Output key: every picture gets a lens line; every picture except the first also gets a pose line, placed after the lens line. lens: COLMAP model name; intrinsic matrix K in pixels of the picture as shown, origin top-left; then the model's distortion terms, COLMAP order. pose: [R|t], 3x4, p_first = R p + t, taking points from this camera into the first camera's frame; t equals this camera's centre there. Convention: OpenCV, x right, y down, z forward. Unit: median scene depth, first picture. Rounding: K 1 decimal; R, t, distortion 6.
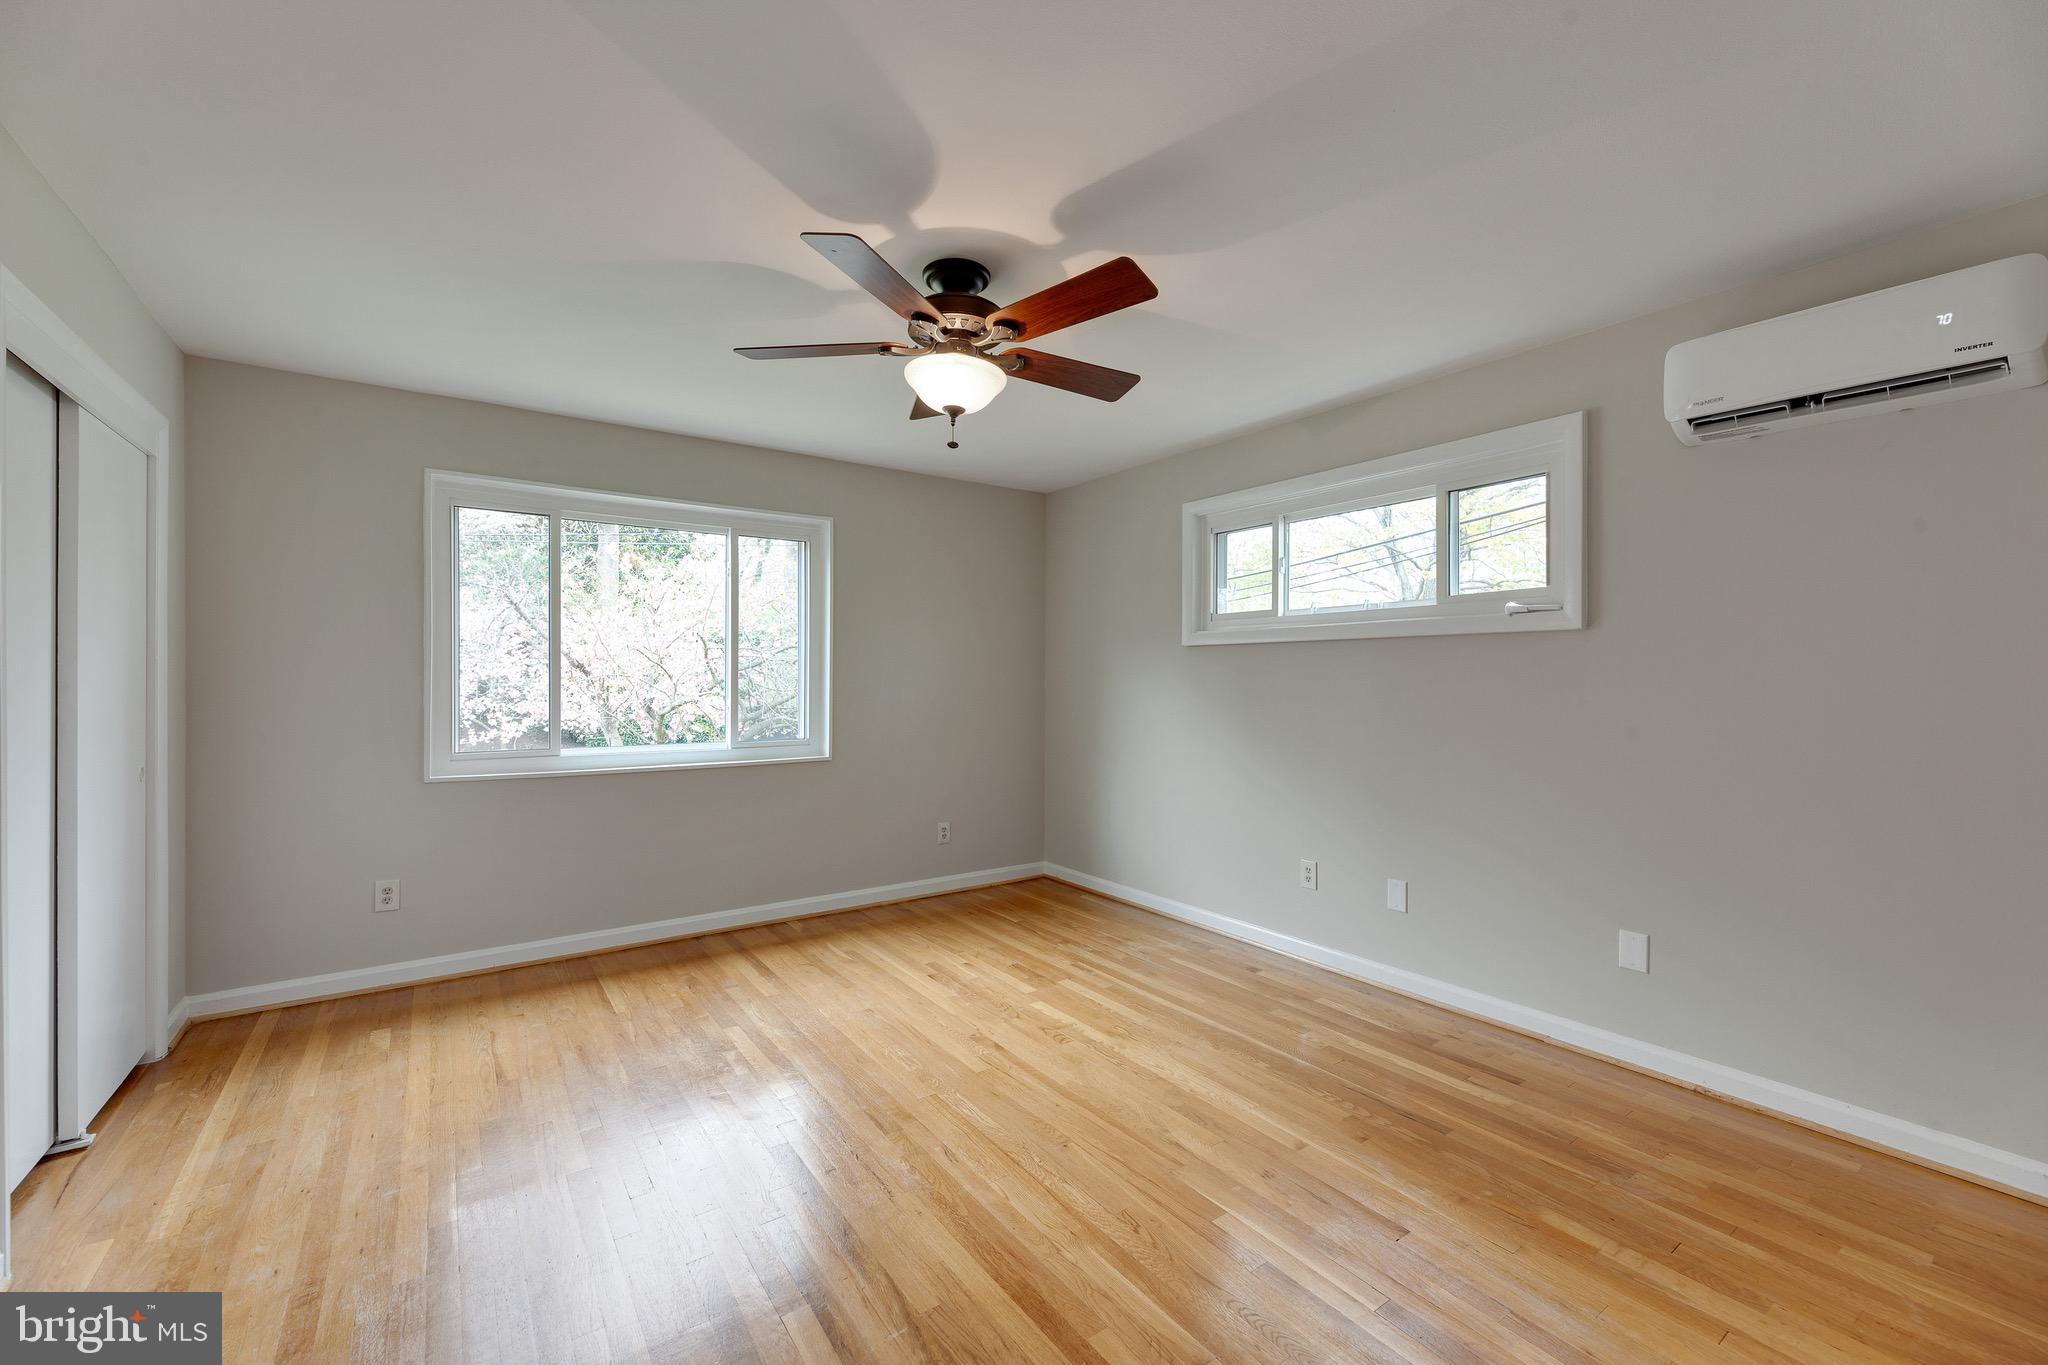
lens RADIAL K [[835.3, 0, 1019.0], [0, 835.3, 684.0], [0, 0, 1]] dist [-0.000067, -0.001095]
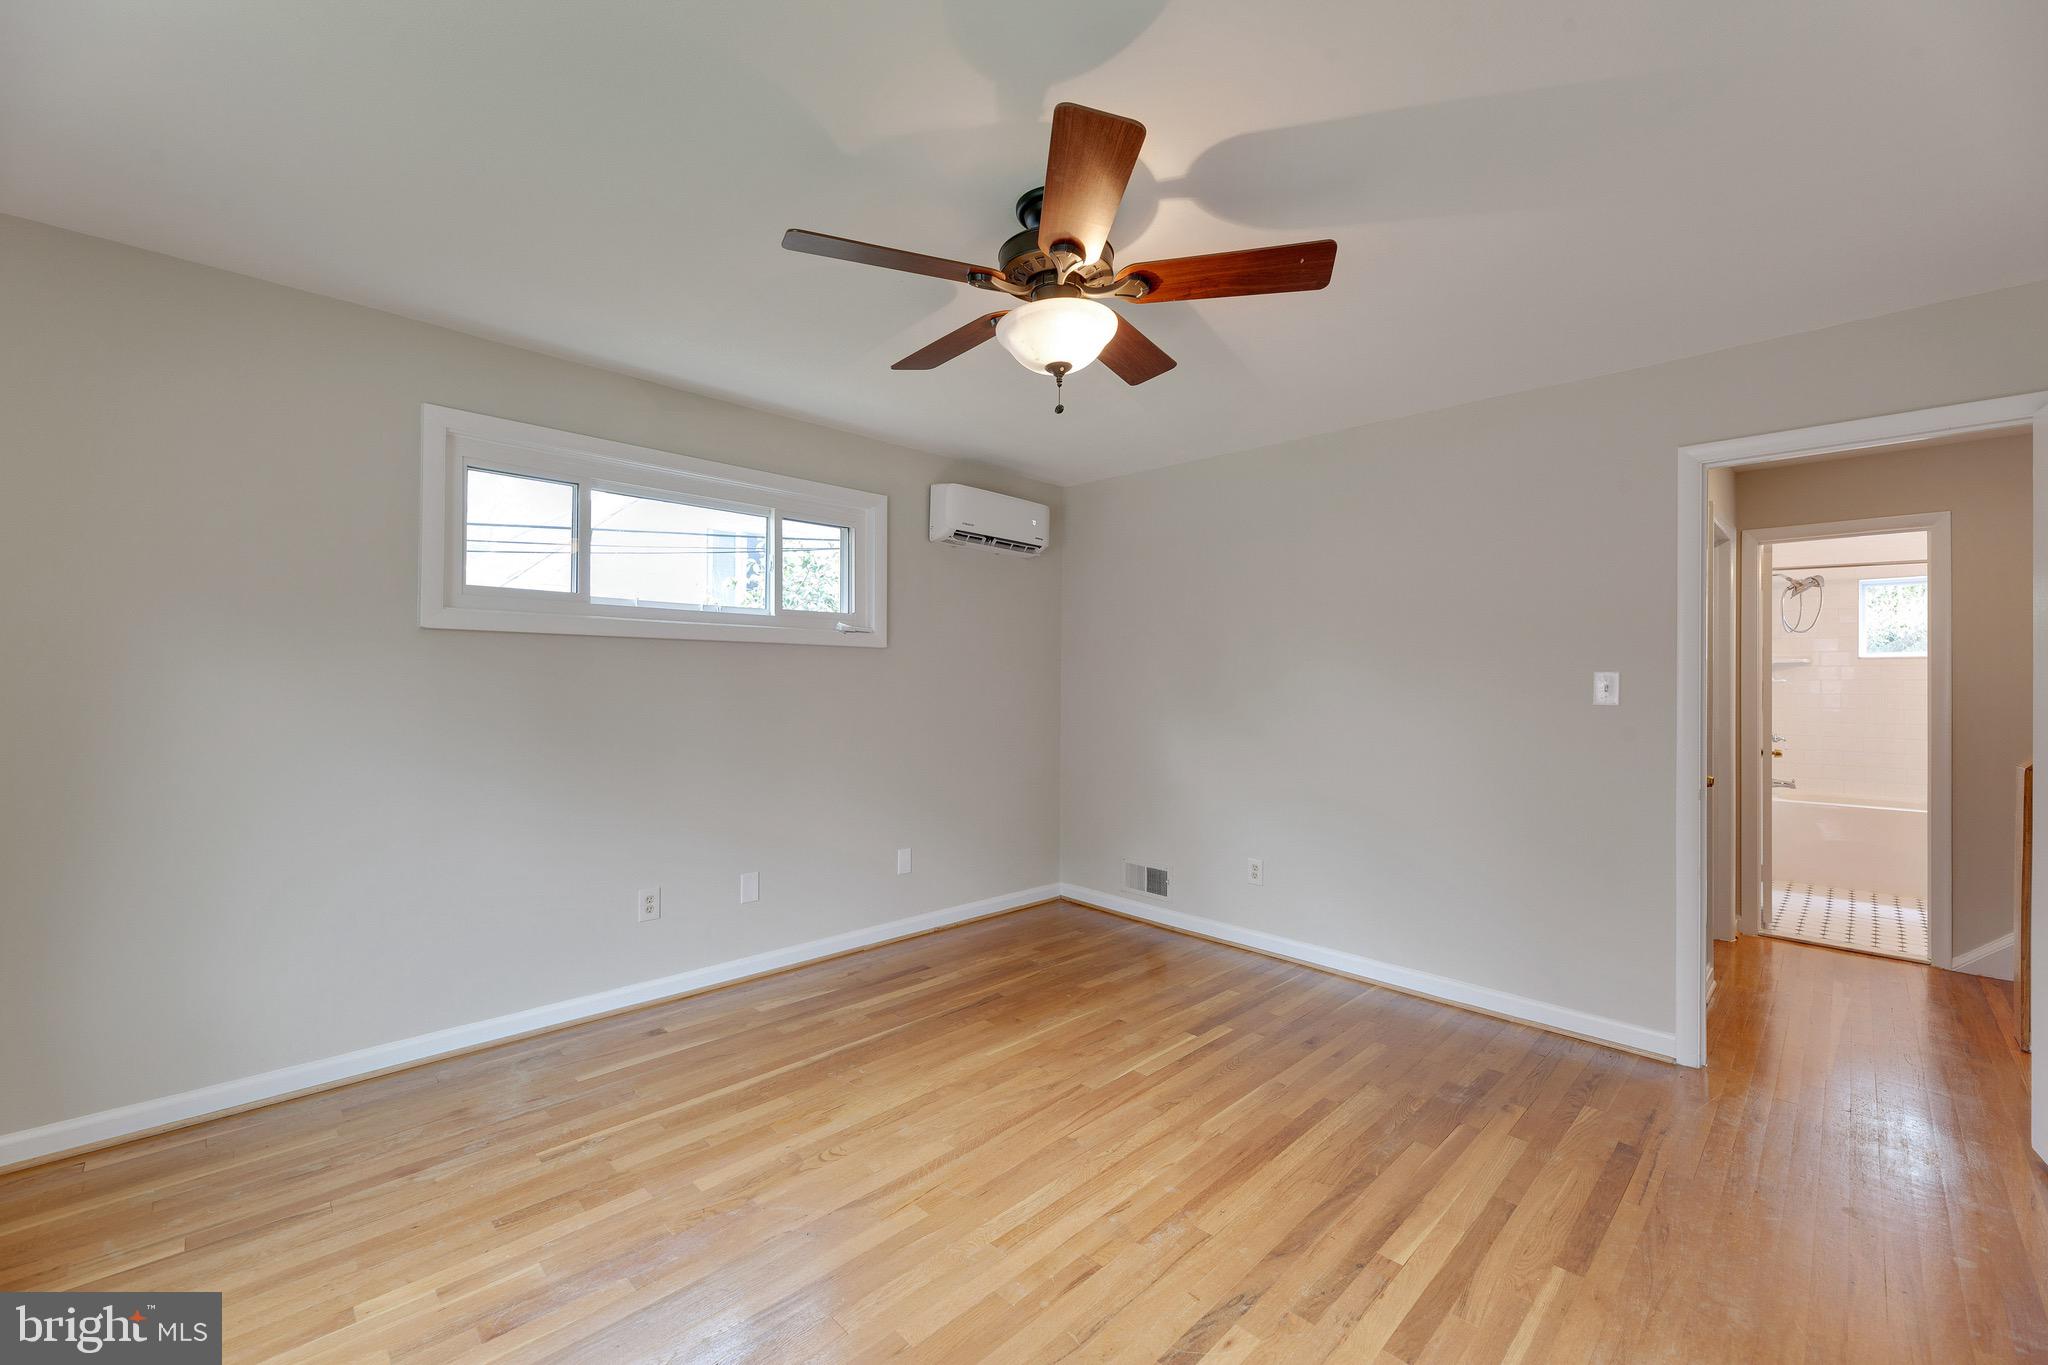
lens RADIAL K [[835.3, 0, 1020.6], [0, 835.3, 678.7], [0, 0, 1]] dist [-0.000067, -0.001095]
pose [[-0.175616, 0.000843, 0.984458, -0.619584], [-0.003216, 0.999994, -0.001430, -0.009480], [-0.984454, -0.003417, -0.175612, 0.815751]]
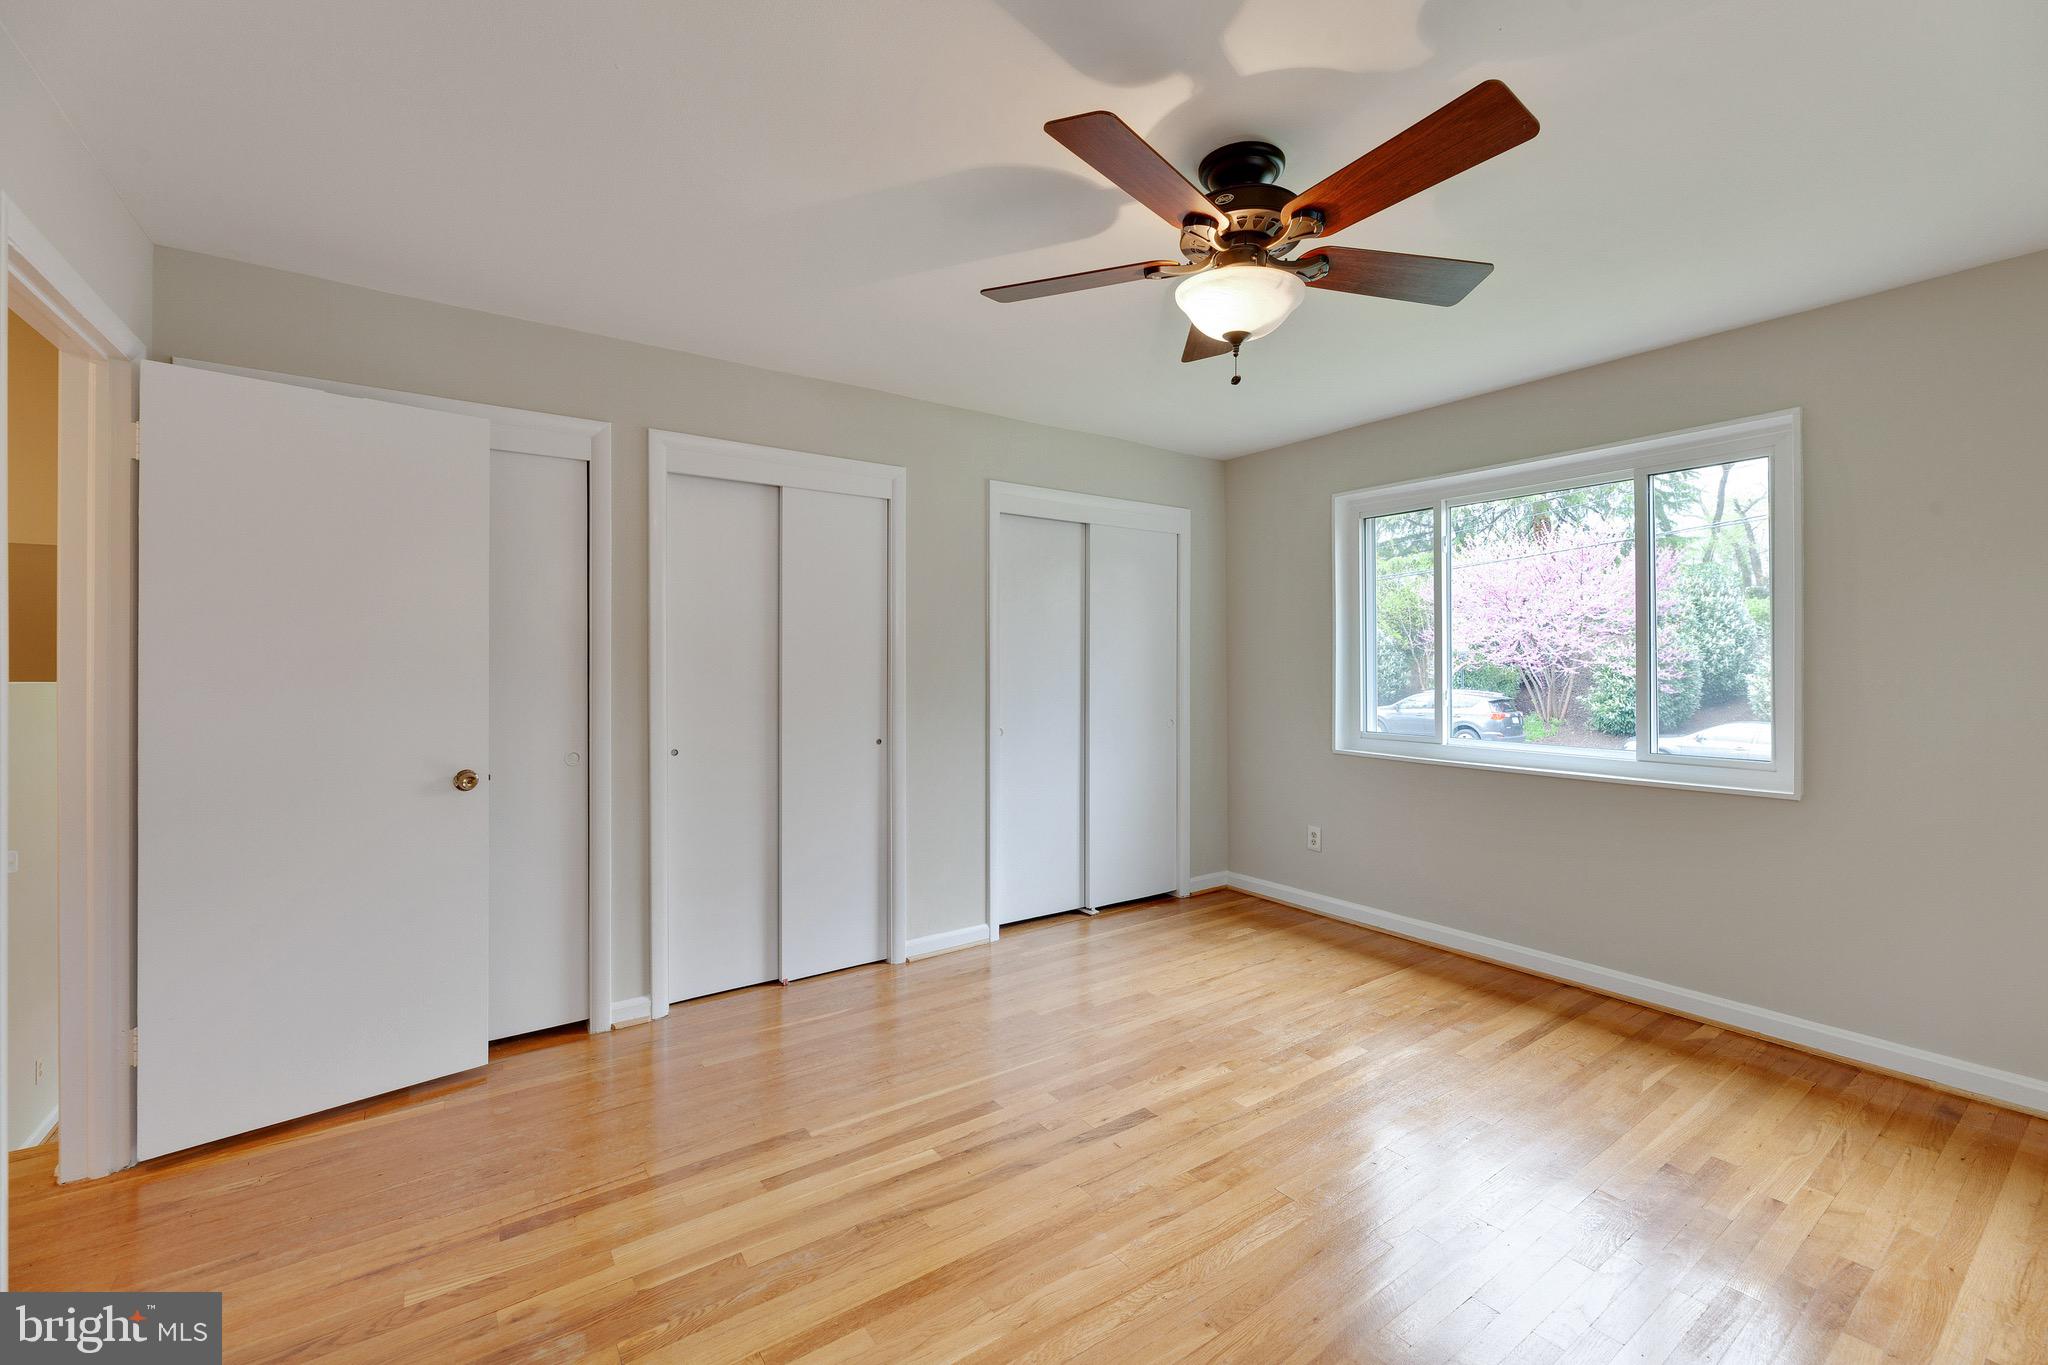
lens RADIAL K [[835.3, 0, 1022.3], [0, 835.3, 664.0], [0, 0, 1]] dist [-0.000067, -0.001095]
pose [[0.002475, 0.000775, -0.999997, 0.502658], [-0.007089, 0.999975, 0.000758, -0.008227], [0.999972, 0.007087, 0.002480, 0.545390]]
